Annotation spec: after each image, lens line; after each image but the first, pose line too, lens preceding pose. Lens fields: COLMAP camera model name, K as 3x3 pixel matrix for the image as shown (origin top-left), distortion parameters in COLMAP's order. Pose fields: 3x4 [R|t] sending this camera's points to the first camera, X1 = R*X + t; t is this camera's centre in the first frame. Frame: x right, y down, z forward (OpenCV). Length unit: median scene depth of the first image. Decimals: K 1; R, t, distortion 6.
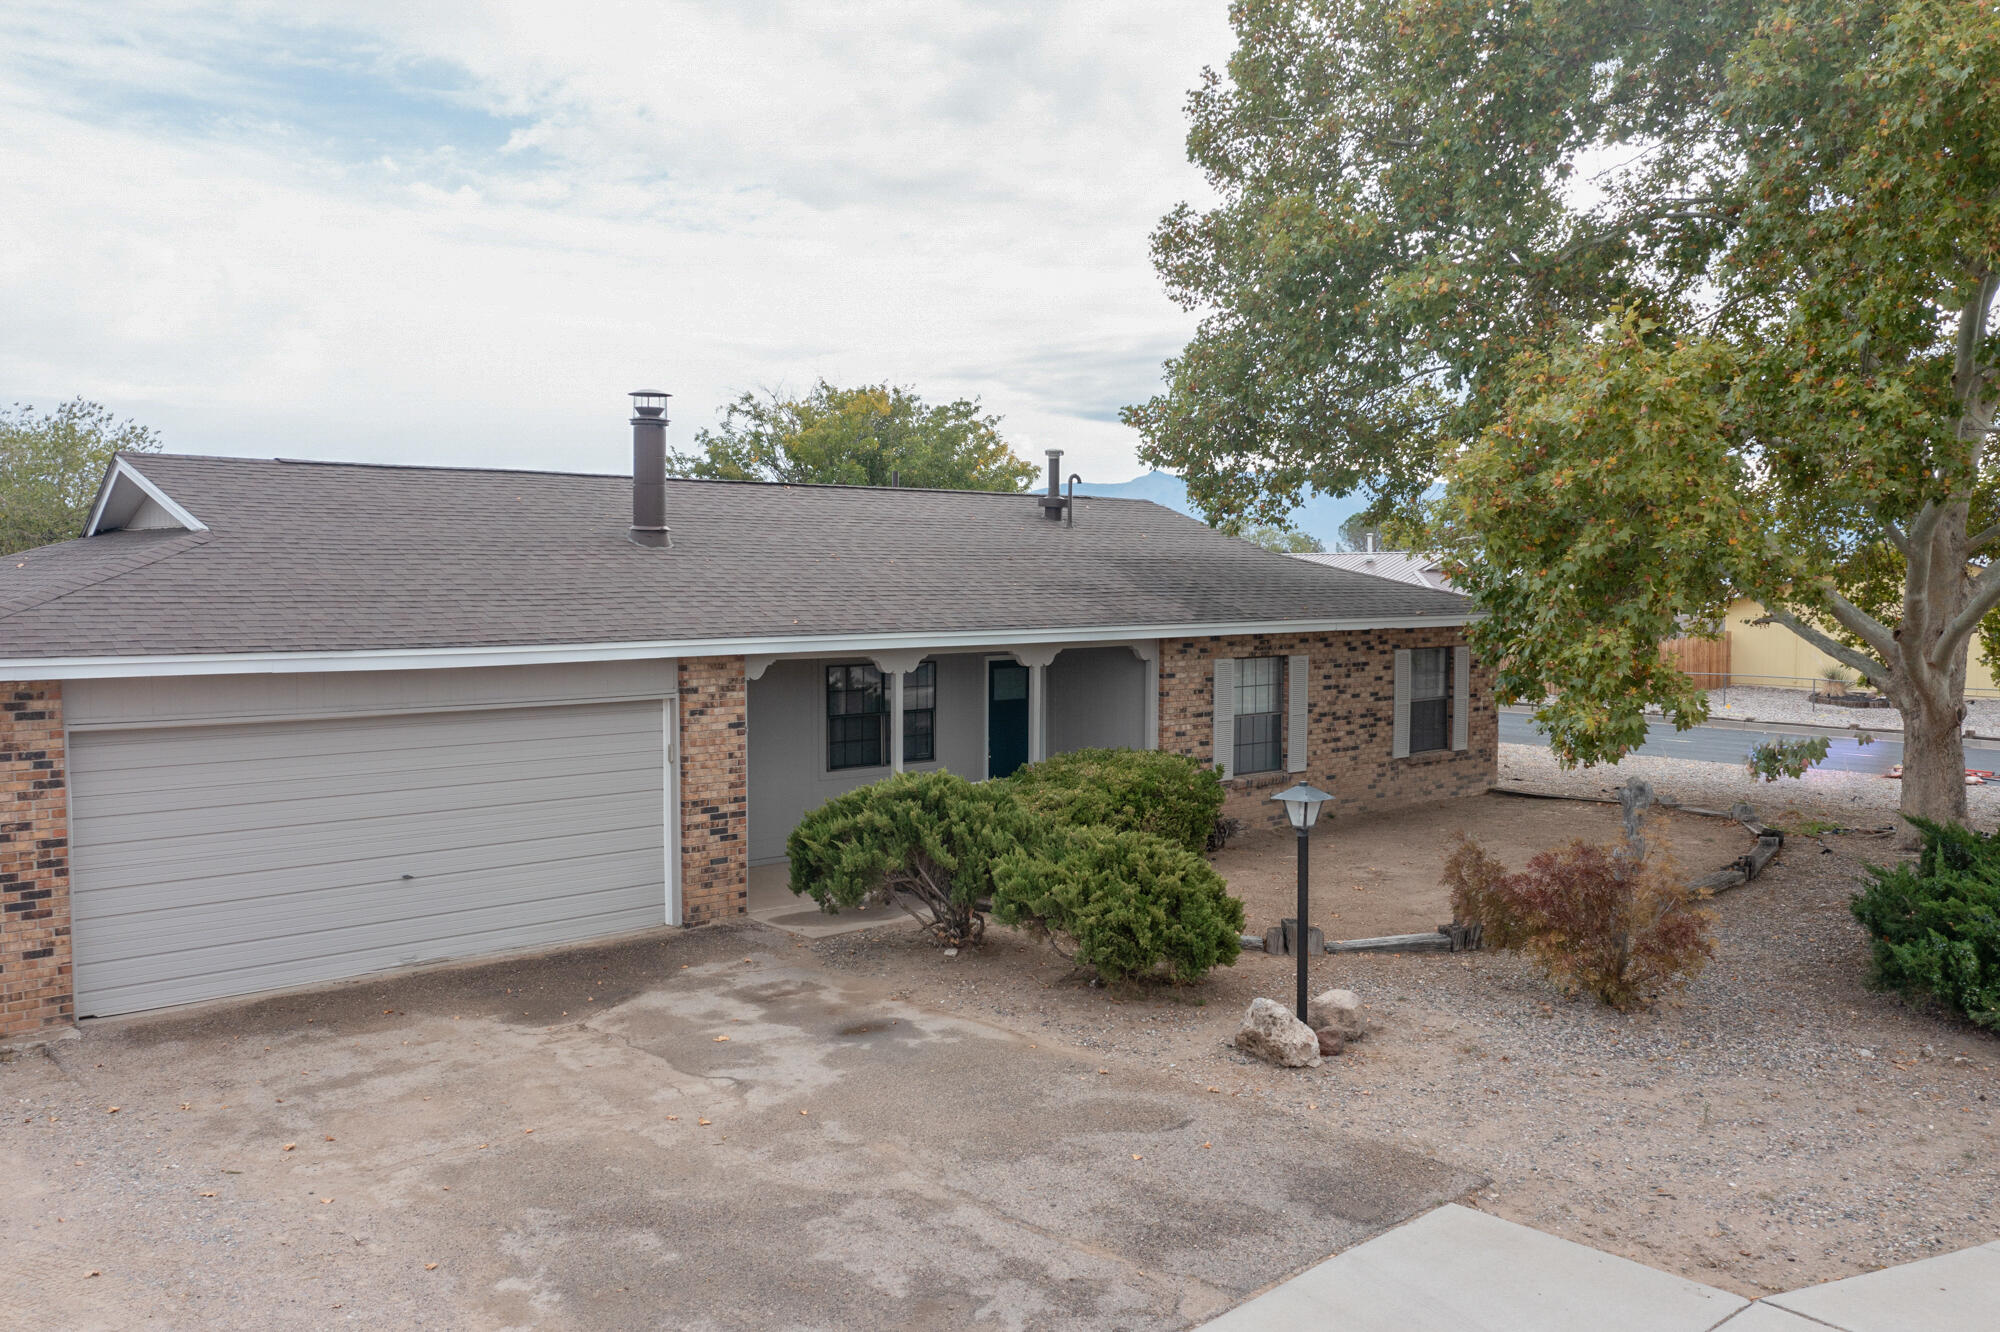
lens RADIAL K [[1577.3, 0, 1005.8], [0, 1577.3, 660.9], [0, 0, 1]] dist [-0.004981, 0.005849]
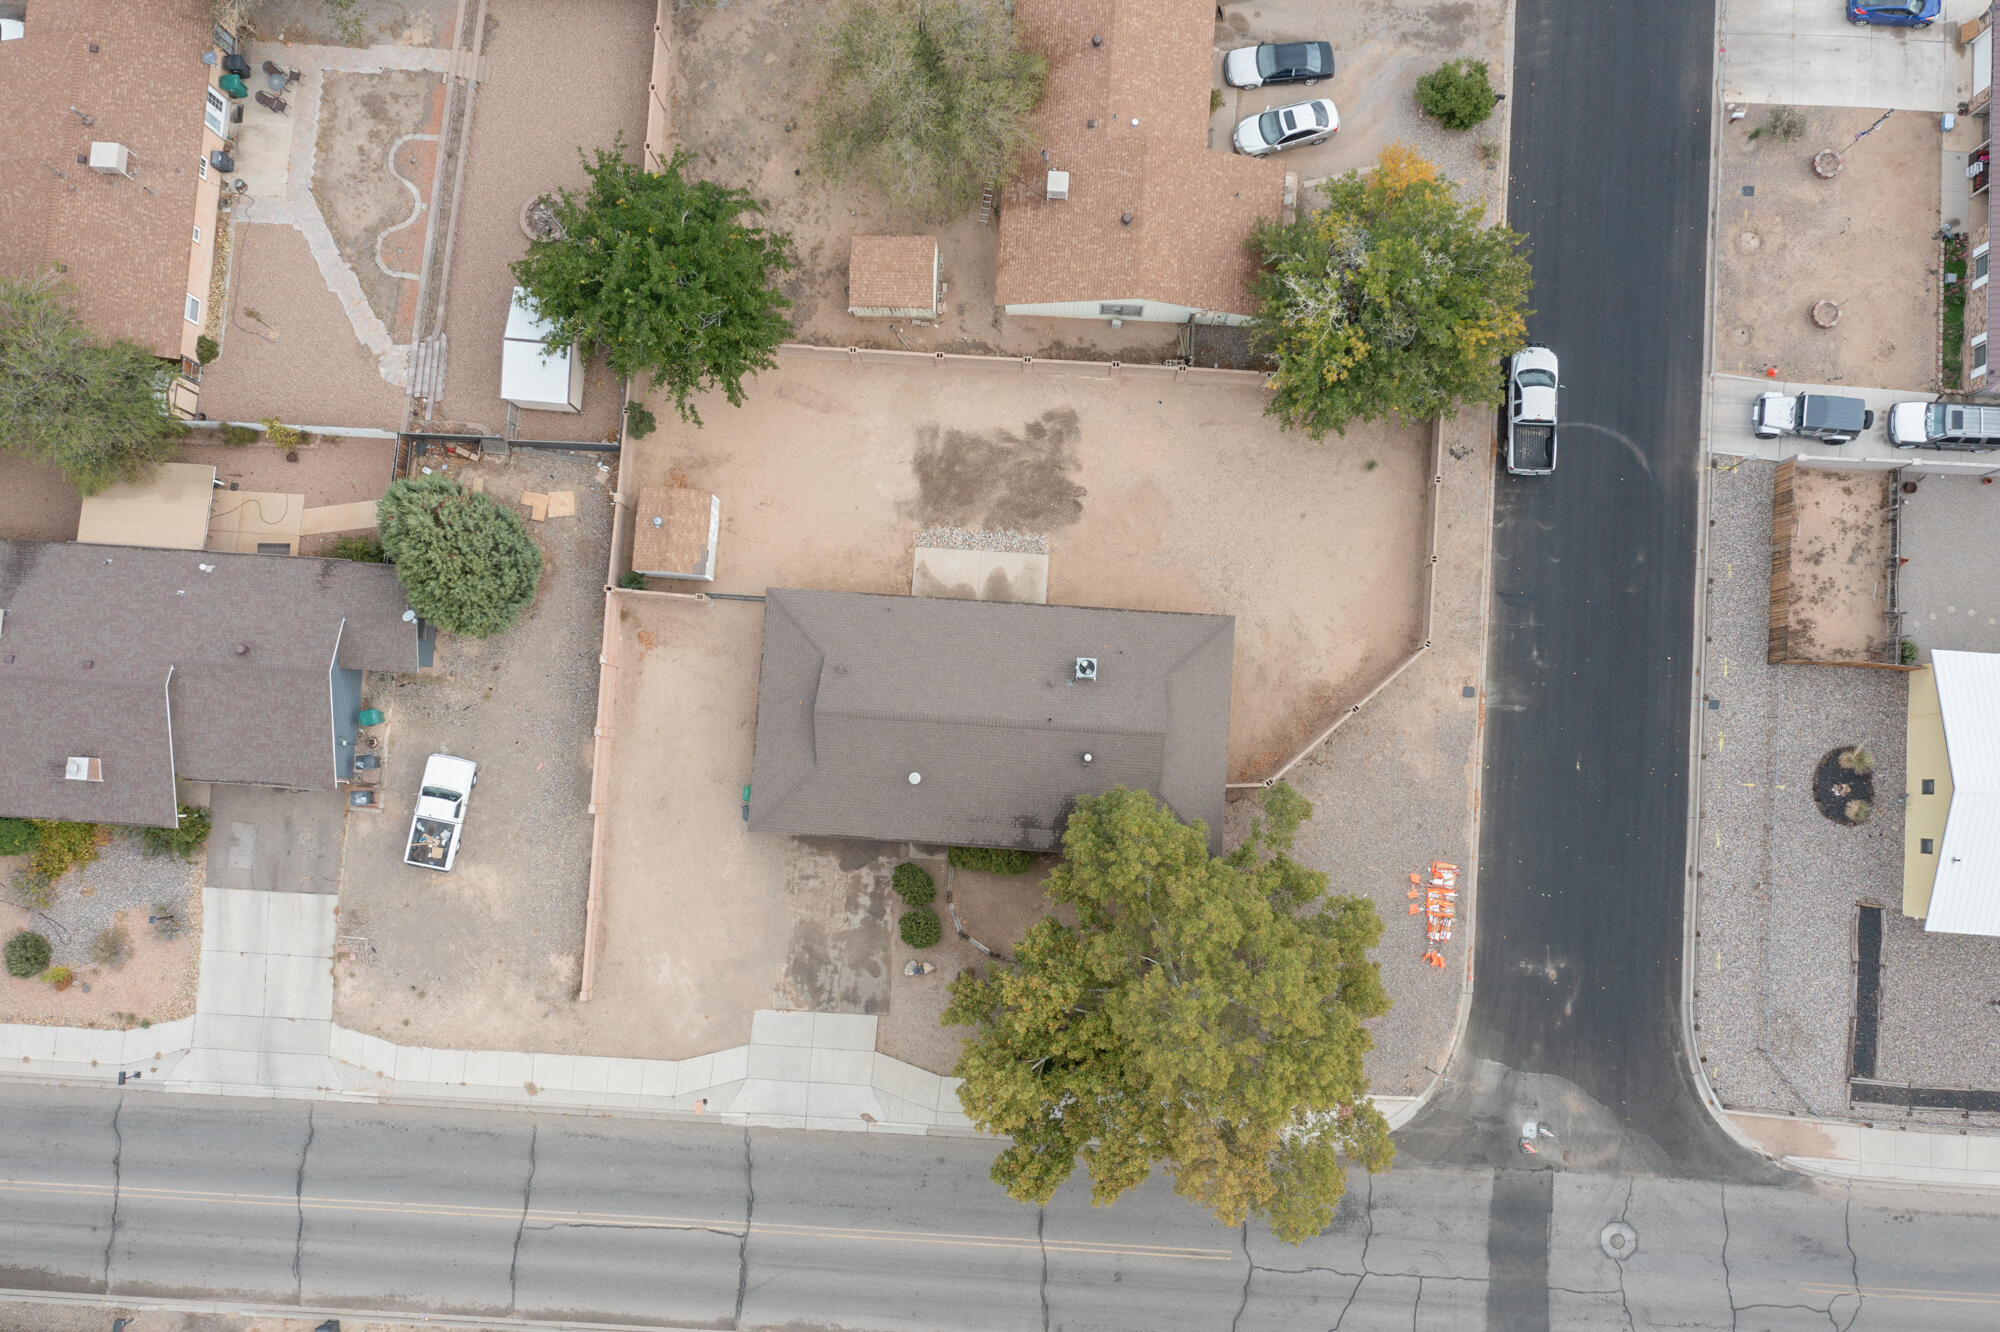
lens RADIAL K [[1577.3, 0, 998.4], [0, 1577.3, 671.0], [0, 0, 1]] dist [-0.004981, 0.005849]
pose [[0.699649, 0.711098, -0.069501, 0.002433], [-0.025108, 0.121684, 0.992251, -4.678622], [0.714045, -0.692483, 0.102990, 1.048957]]
